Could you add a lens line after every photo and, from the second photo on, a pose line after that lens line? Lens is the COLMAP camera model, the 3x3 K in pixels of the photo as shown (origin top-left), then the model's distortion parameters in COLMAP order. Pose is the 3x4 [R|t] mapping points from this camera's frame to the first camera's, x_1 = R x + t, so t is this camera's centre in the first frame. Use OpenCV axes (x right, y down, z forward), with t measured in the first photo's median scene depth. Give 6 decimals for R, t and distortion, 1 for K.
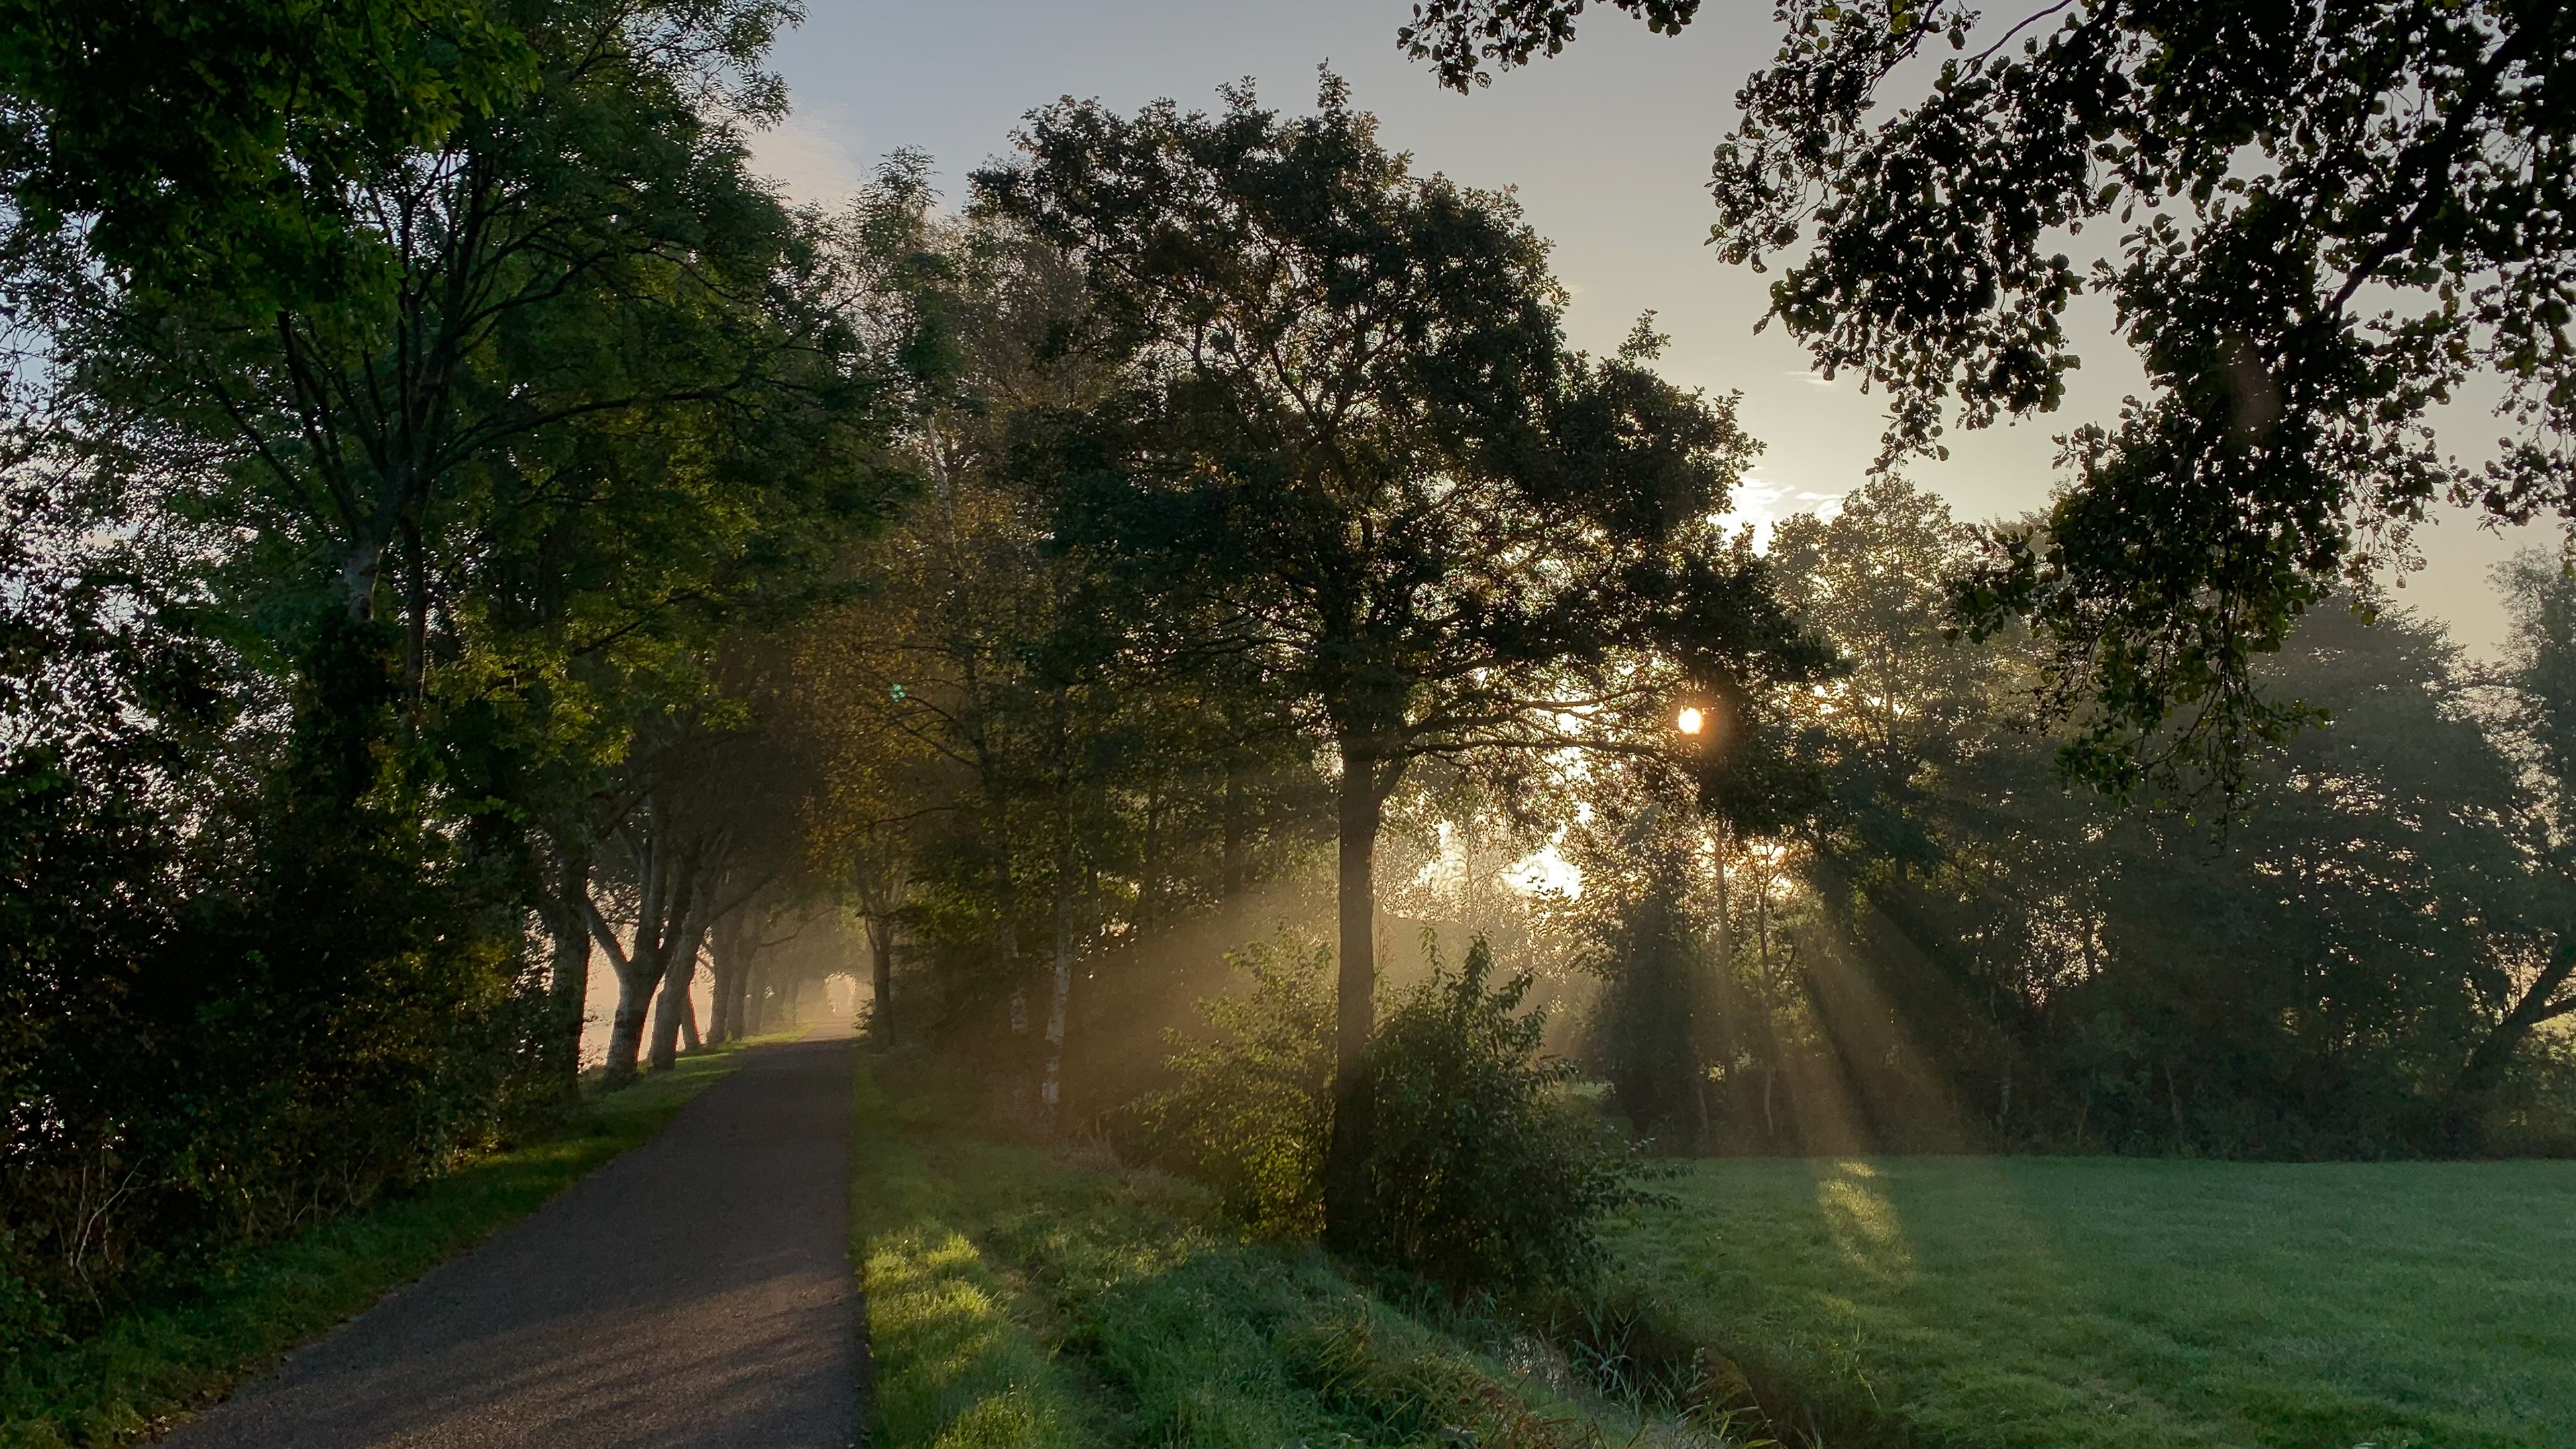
lens RADIAL K [[2164.9, 0, 1293.8], [0, 2164.9, 685.4], [0, 0, 1]] dist [0.121562, -0.287150]
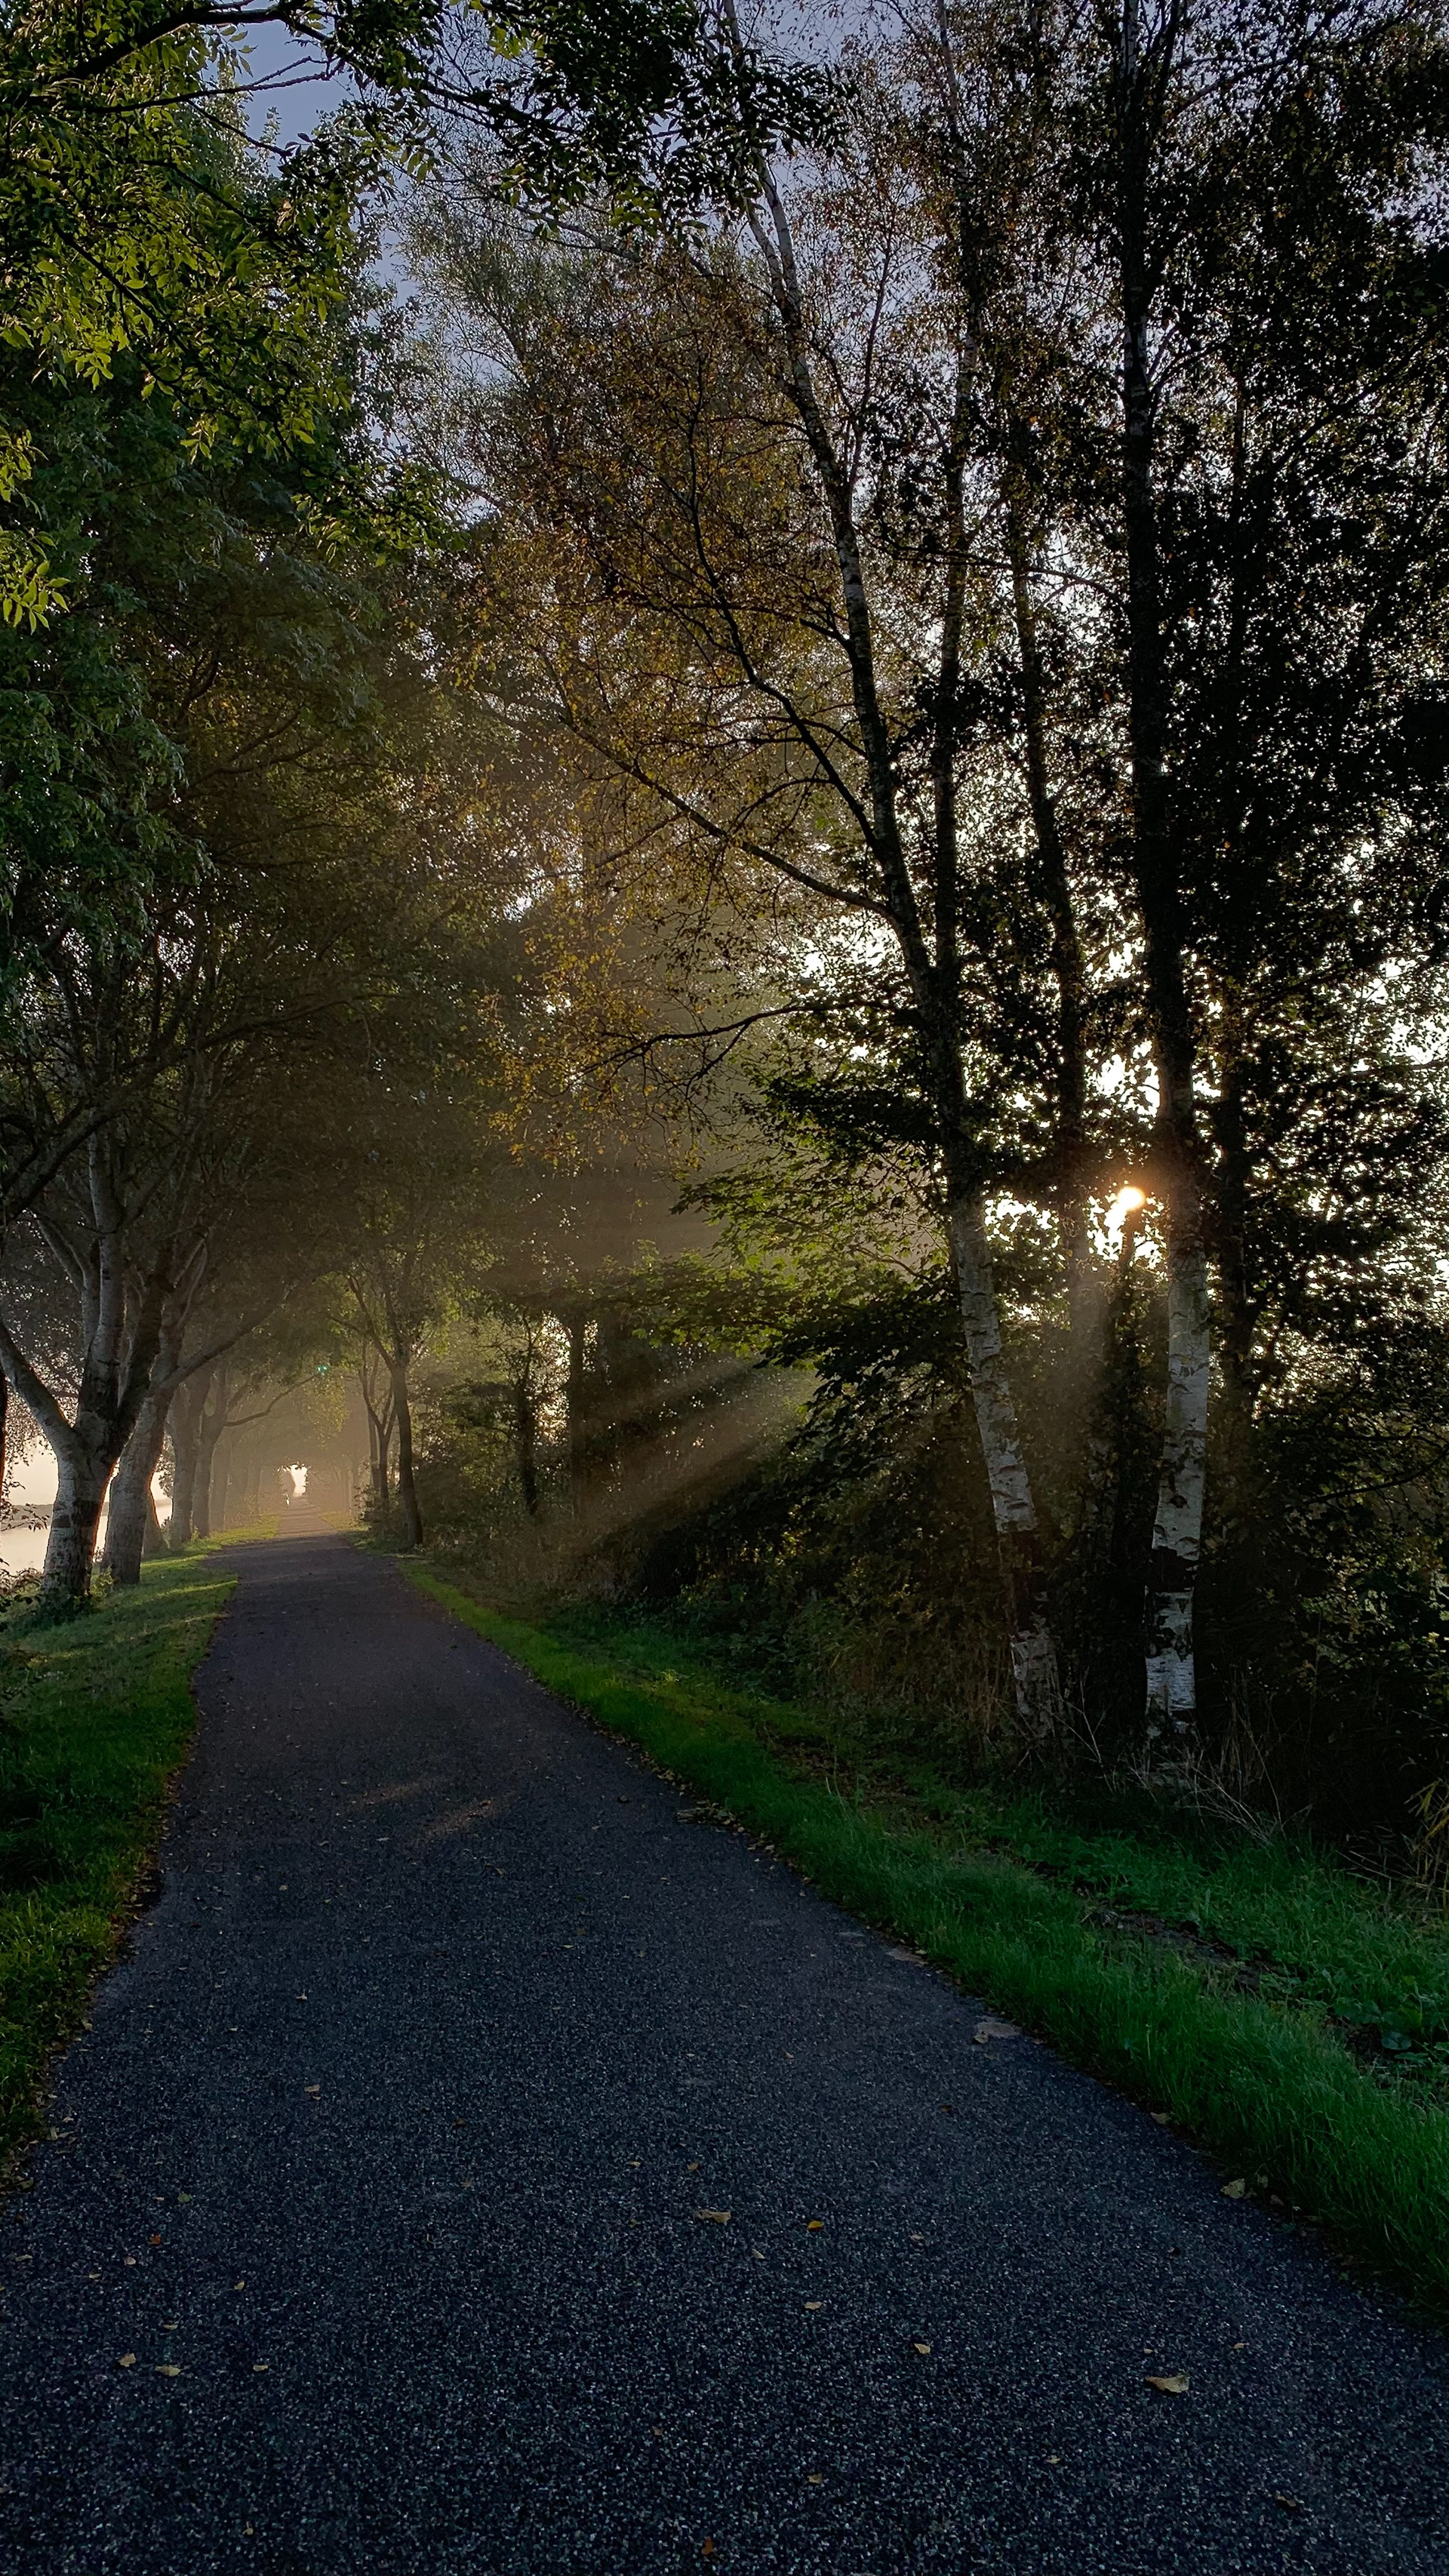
lens RADIAL K [[2160.0, 0, 745.6], [0, 2160.0, 1277.4], [0, 0, 1]] dist [0.164038, -0.541373]
pose [[0.999743, -0.020574, 0.009513, -0.287308], [0.020080, 0.998576, 0.049416, 0.141297], [-0.010516, -0.049213, 0.998733, 0.925094]]
